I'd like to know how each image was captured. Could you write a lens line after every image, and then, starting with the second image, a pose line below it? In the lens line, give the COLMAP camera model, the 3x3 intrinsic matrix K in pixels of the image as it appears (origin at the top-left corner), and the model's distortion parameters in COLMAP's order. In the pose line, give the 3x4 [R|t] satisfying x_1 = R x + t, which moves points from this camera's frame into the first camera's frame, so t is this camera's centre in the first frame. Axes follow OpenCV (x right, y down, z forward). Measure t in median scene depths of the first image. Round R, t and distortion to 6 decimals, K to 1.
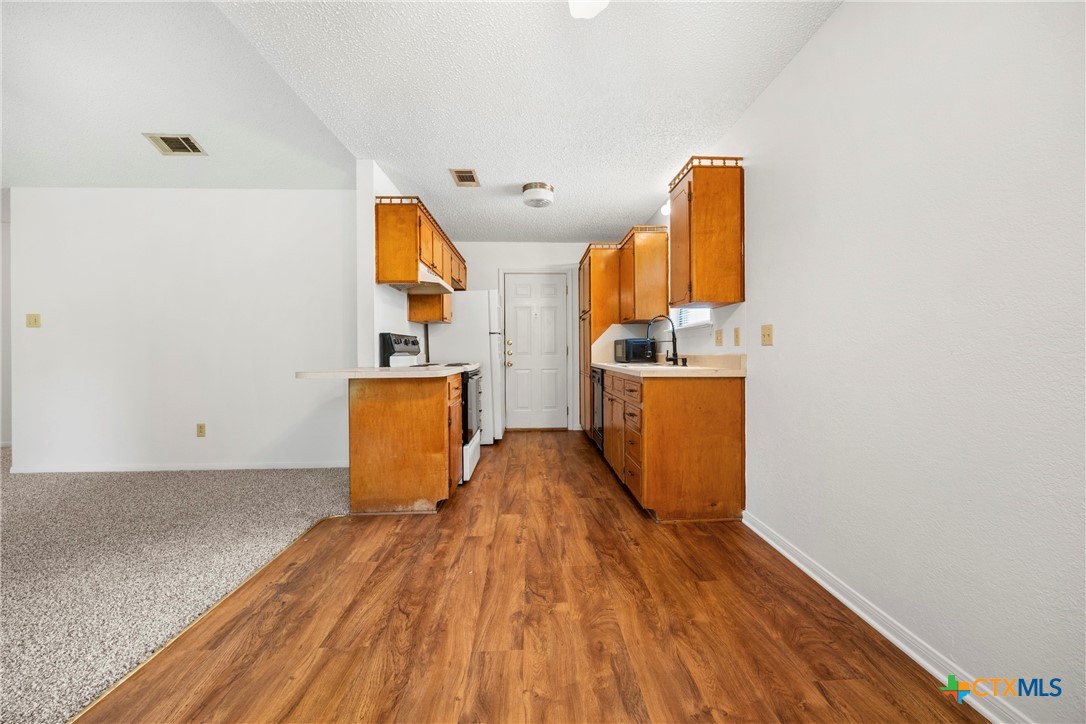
lens RADIAL K [[422.1, 0, 545.2], [0, 422.1, 354.2], [0, 0, 1]] dist [-0.001289, -0.000081]
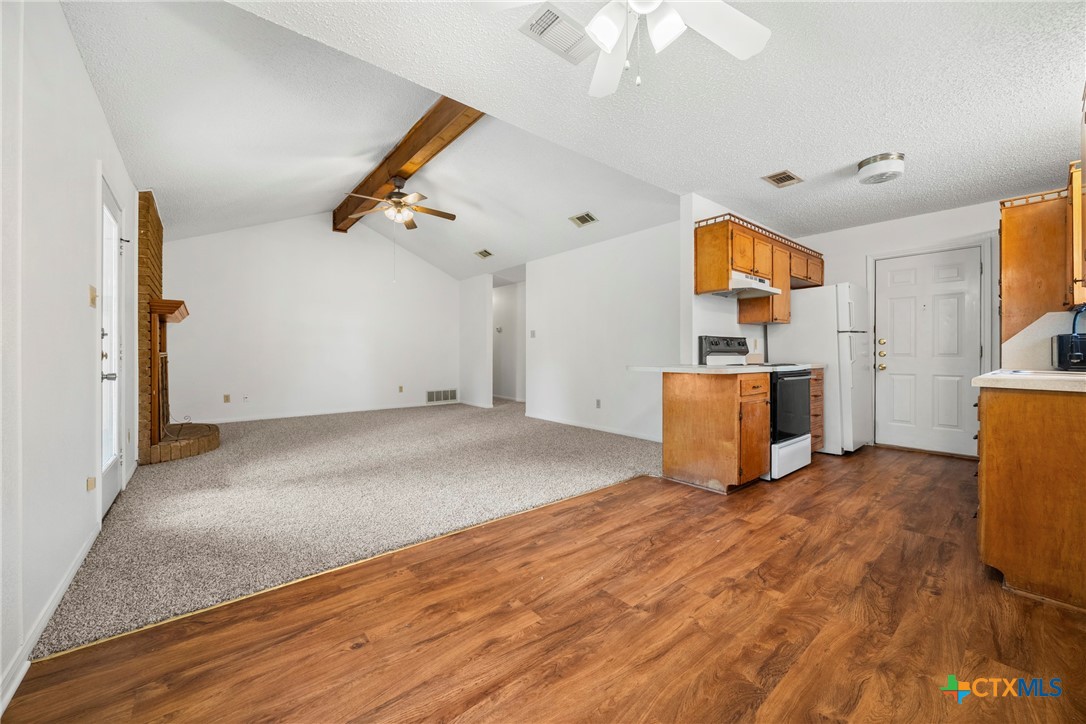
lens RADIAL K [[422.1, 0, 553.6], [0, 422.1, 358.1], [0, 0, 1]] dist [-0.001289, -0.000081]
pose [[0.610522, 0.016568, -0.791826, 0.352190], [-0.008911, 0.999862, 0.014051, -0.001444], [0.791949, -0.001523, 0.610585, -0.057071]]
